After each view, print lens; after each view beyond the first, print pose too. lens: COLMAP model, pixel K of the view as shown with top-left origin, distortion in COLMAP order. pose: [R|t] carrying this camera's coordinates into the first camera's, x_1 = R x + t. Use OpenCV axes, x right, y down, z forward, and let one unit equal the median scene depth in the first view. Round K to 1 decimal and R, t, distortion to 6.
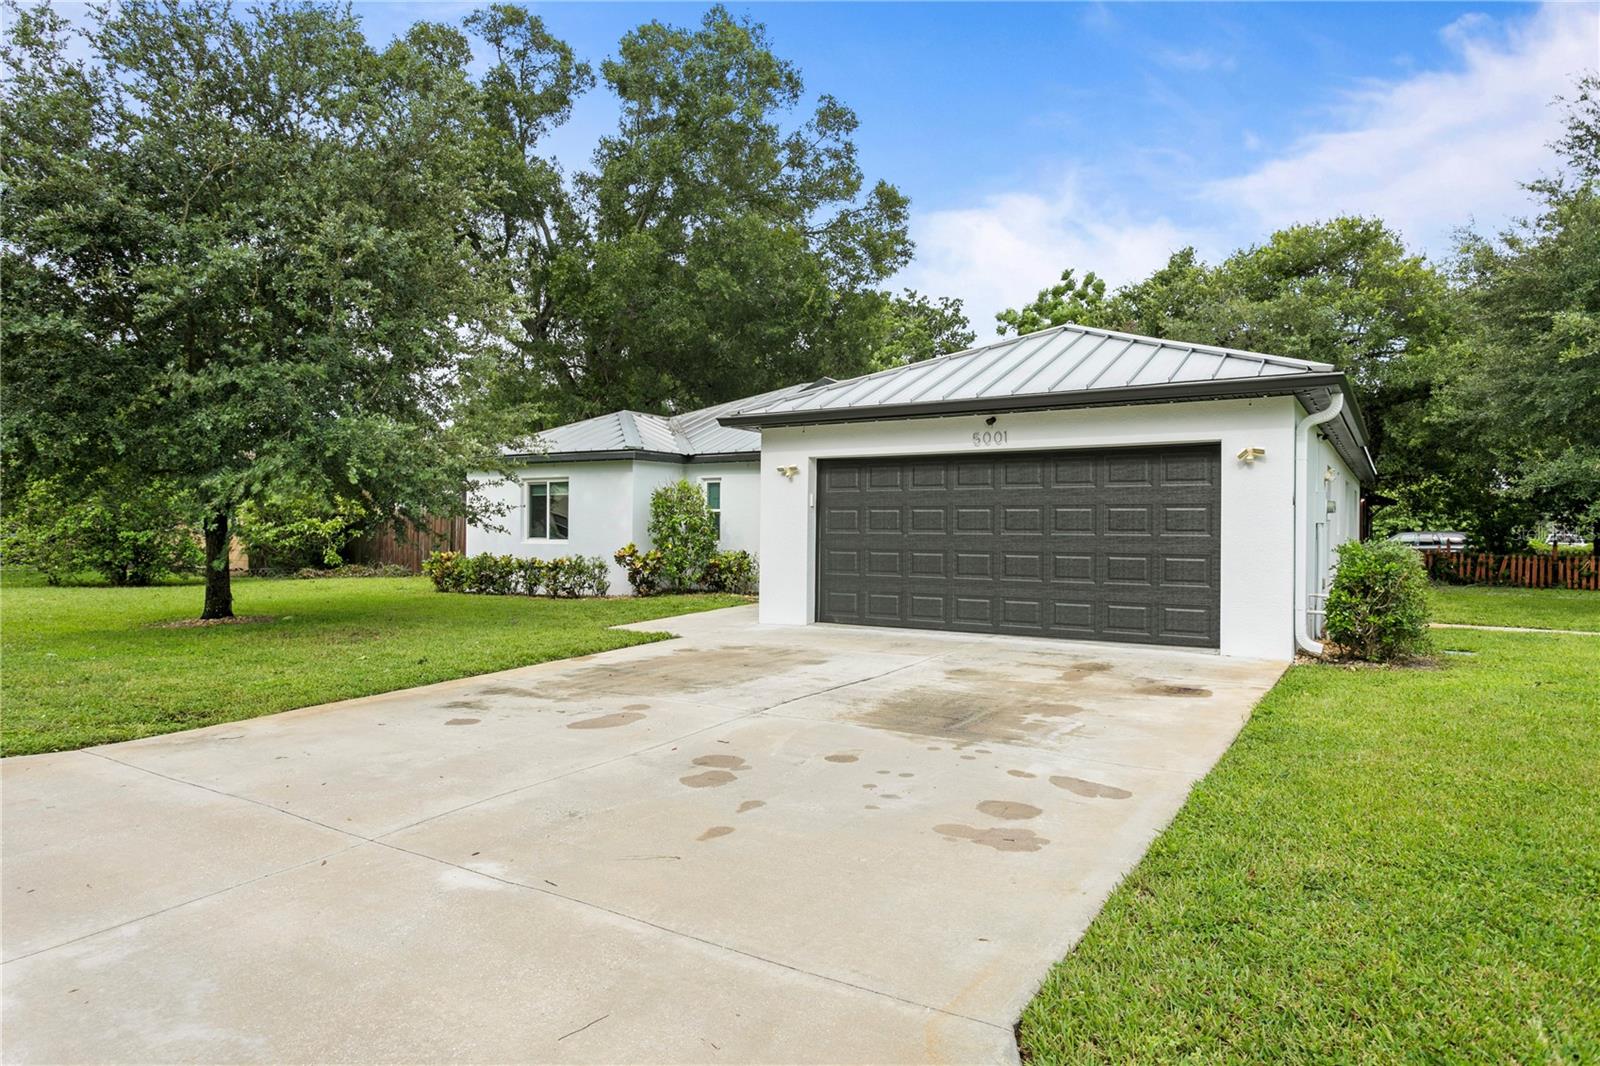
lens RADIAL K [[971.3, 0, 800.0], [0, 971.3, 533.0], [0, 0, 1]] dist [-0.002865, -0.000066]
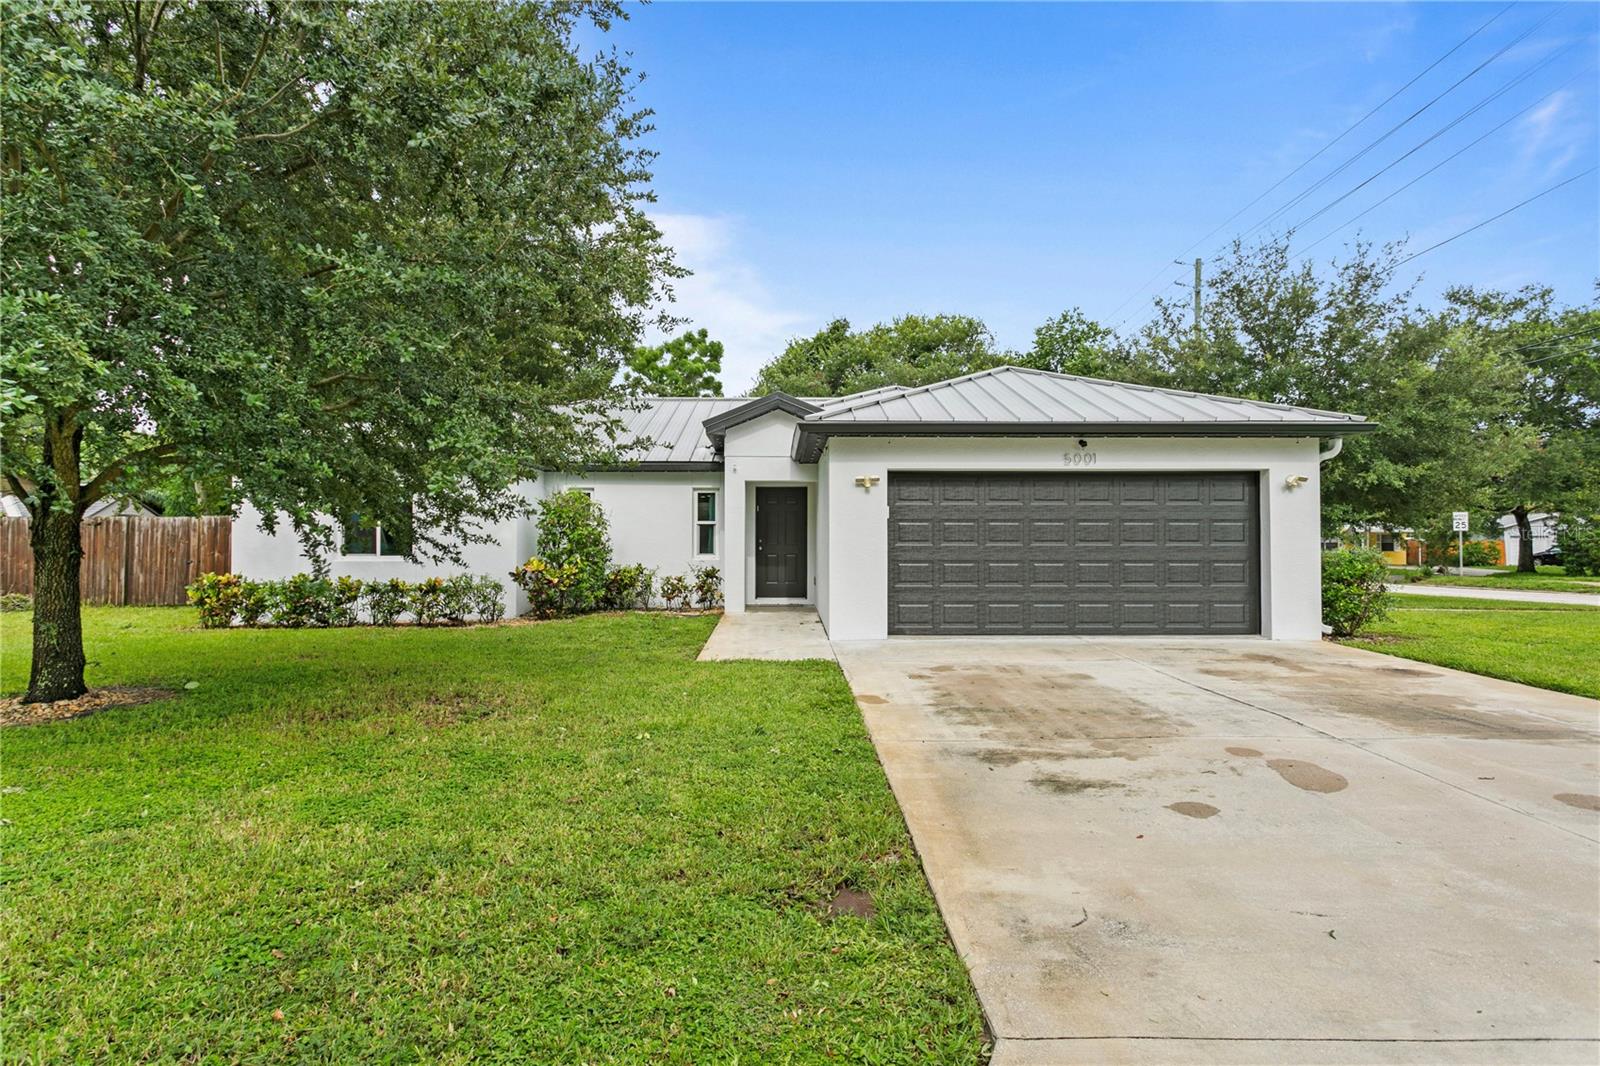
lens RADIAL K [[801.6, 0, 800.0], [0, 801.6, 533.0], [0, 0, 1]] dist [-0.001007, 0.000837]
pose [[0.837386, 0.000547, 0.546611, -0.498552], [0.006460, 0.999920, -0.010897, -0.004261], [-0.546574, 0.012656, 0.837315, 0.355594]]
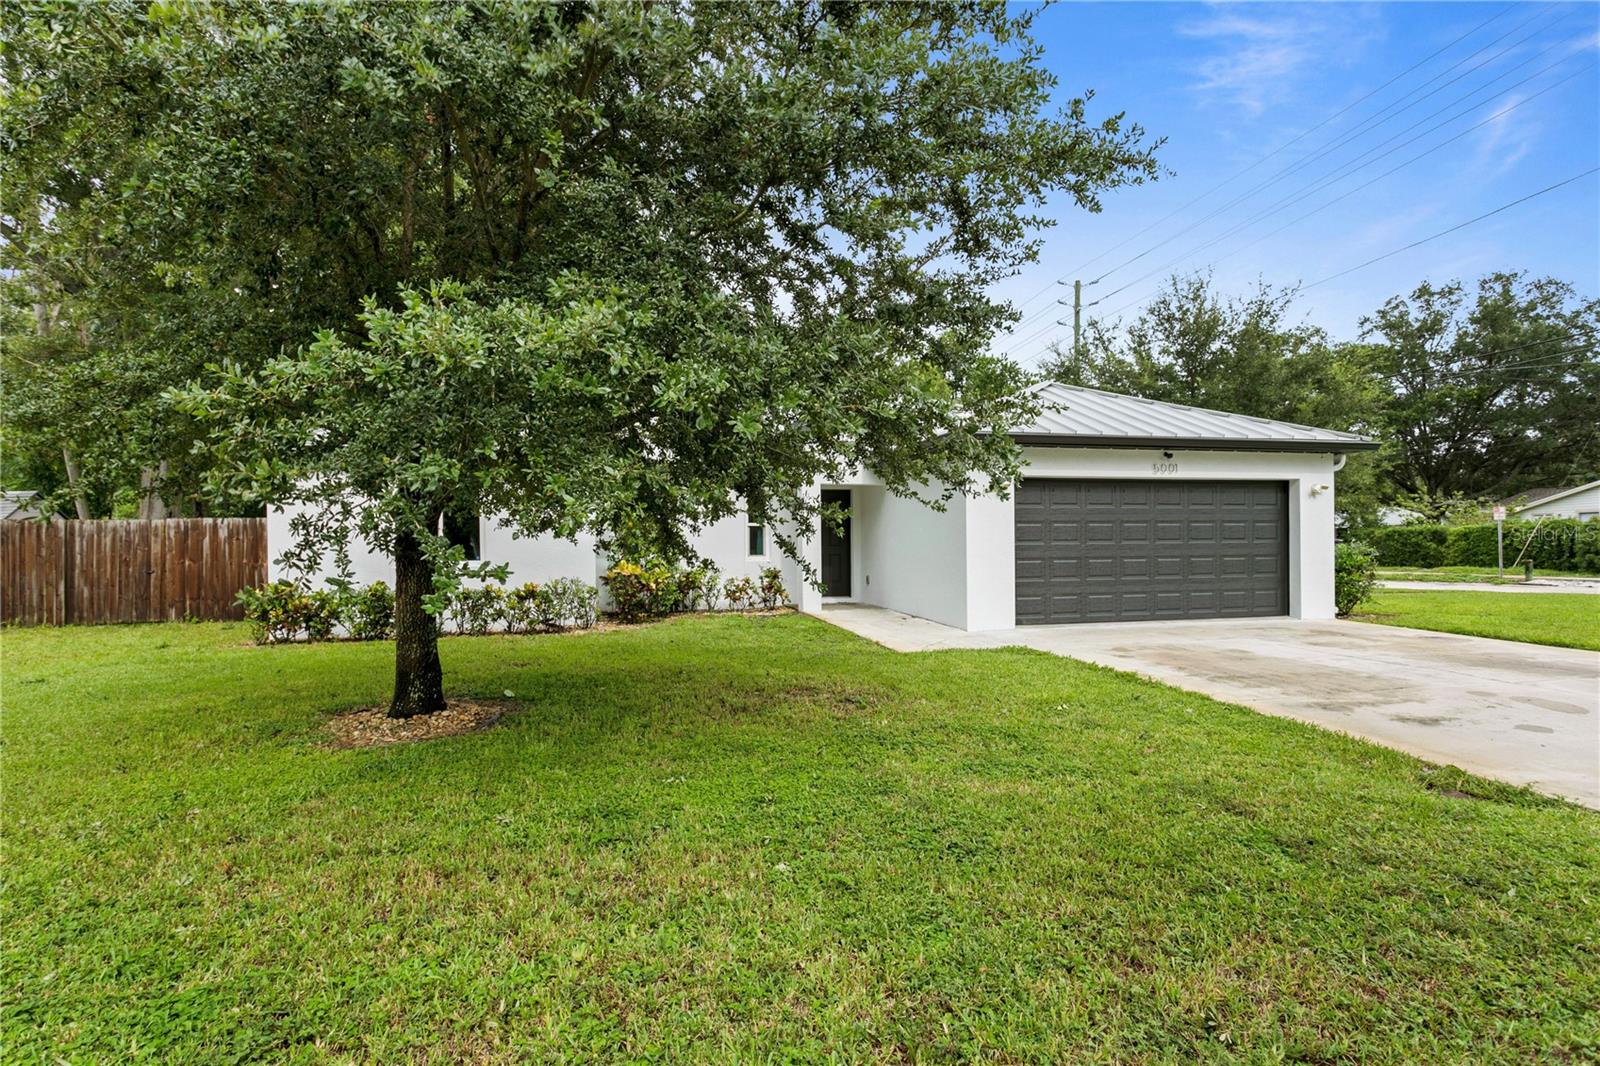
lens RADIAL K [[821.2, 0, 807.2], [0, 821.2, 553.7], [0, 0, 1]] dist [0.001397, 0.000251]
pose [[0.688409, -0.021281, 0.725010, -0.802096], [0.014740, 0.999774, 0.015350, -0.007215], [-0.725173, 0.000120, 0.688567, 0.517290]]
